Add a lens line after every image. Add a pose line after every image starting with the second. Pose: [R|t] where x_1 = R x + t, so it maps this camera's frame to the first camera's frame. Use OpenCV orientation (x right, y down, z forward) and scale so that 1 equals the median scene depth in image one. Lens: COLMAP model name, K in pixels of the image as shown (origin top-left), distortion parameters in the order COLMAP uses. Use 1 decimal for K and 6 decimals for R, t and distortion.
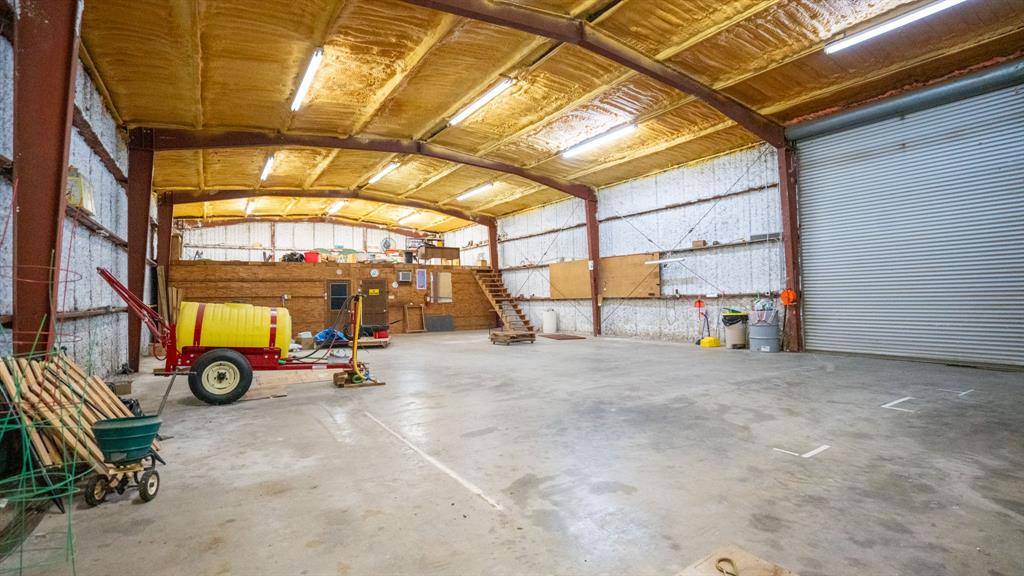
lens RADIAL K [[502.8, 0, 510.4], [0, 502.8, 285.9], [0, 0, 1]] dist [-0.006042, -0.000254]
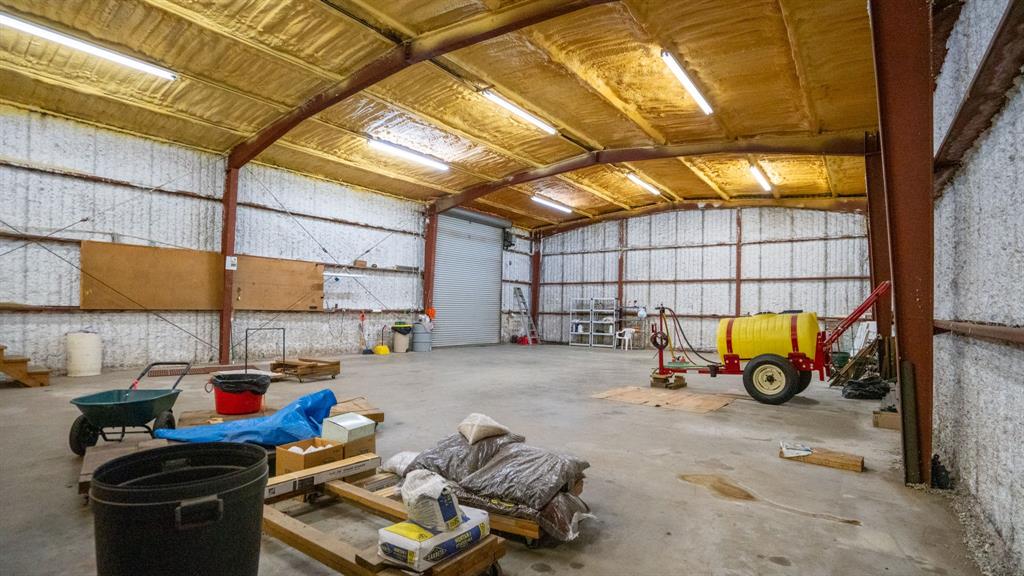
lens RADIAL K [[502.8, 0, 510.7], [0, 502.8, 289.9], [0, 0, 1]] dist [-0.006042, -0.000254]
pose [[-0.364132, 0.054839, 0.929731, -0.859212], [-0.027276, 0.997209, -0.069502, 0.047062], [-0.930948, -0.050667, -0.361620, 1.222388]]
